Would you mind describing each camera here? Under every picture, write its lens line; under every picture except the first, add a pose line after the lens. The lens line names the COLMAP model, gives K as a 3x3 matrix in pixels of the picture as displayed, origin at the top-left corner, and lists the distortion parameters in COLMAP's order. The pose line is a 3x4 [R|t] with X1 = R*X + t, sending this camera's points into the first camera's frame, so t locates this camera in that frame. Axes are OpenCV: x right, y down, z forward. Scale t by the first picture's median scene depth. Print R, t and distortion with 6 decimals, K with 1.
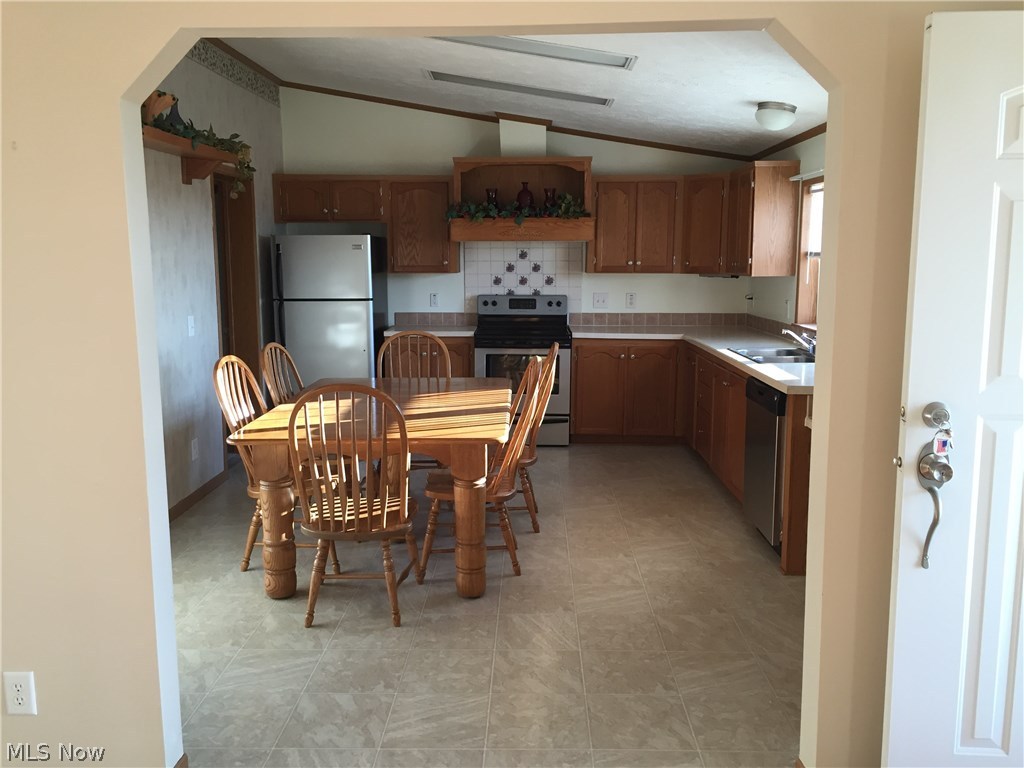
lens RADIAL K [[860.2, 0, 512.0], [0, 860.2, 384.0], [0, 0, 1]] dist [0.086263, -0.116516]
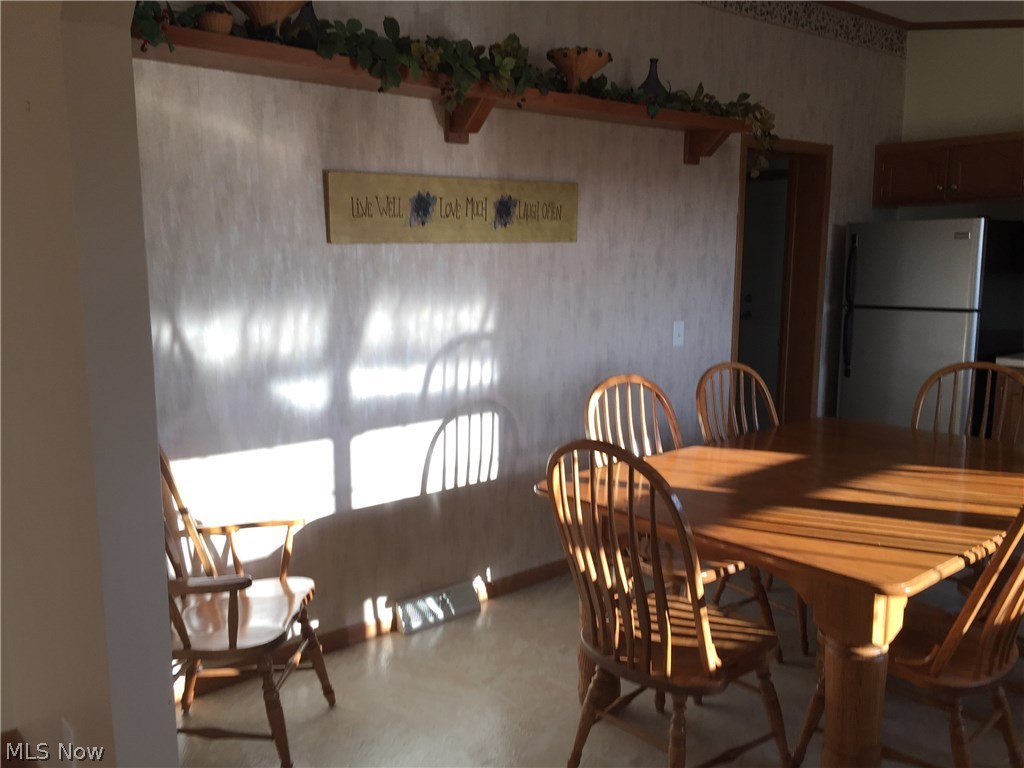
lens RADIAL K [[860.2, 0, 512.0], [0, 860.2, 384.0], [0, 0, 1]] dist [0.086263, -0.116516]
pose [[0.666883, 0.108926, -0.737158, 0.130920], [-0.108661, 0.992899, 0.048414, -0.037128], [0.737197, 0.047814, 0.673984, 0.287336]]
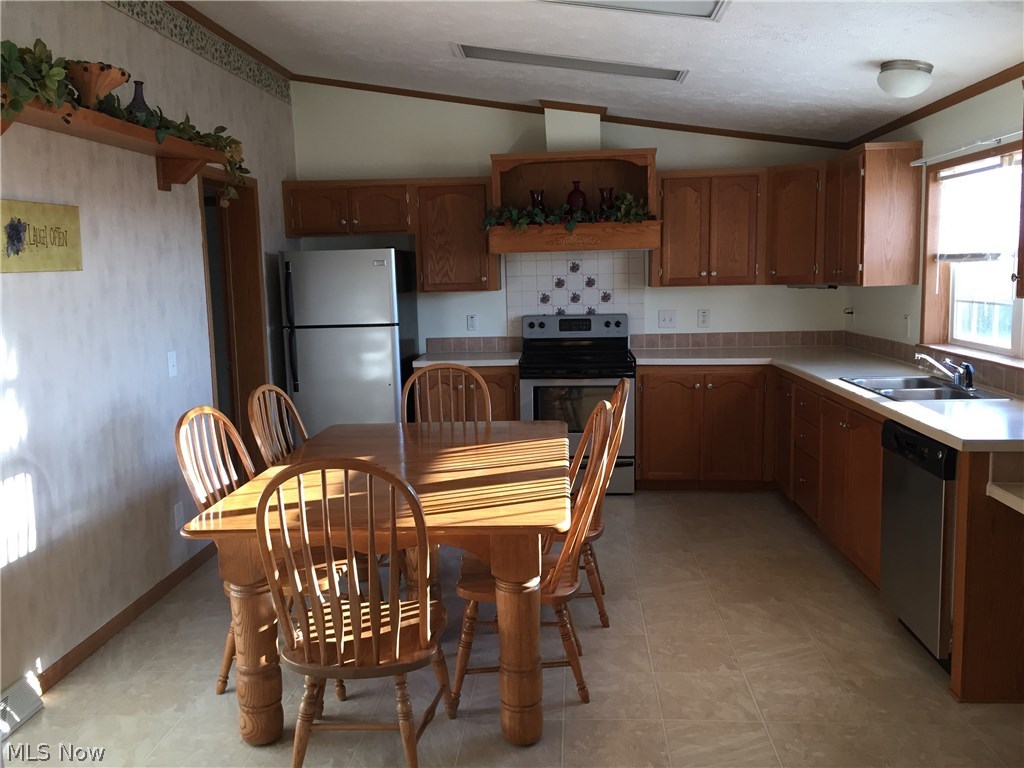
lens RADIAL K [[872.3, 0, 512.0], [0, 872.3, 384.0], [0, 0, 1]] dist [0.089587, -0.108628]
pose [[0.998532, -0.017738, -0.051174, -0.008541], [0.016766, 0.999672, -0.019344, -0.024105], [0.051500, 0.018458, 0.998502, 0.172443]]
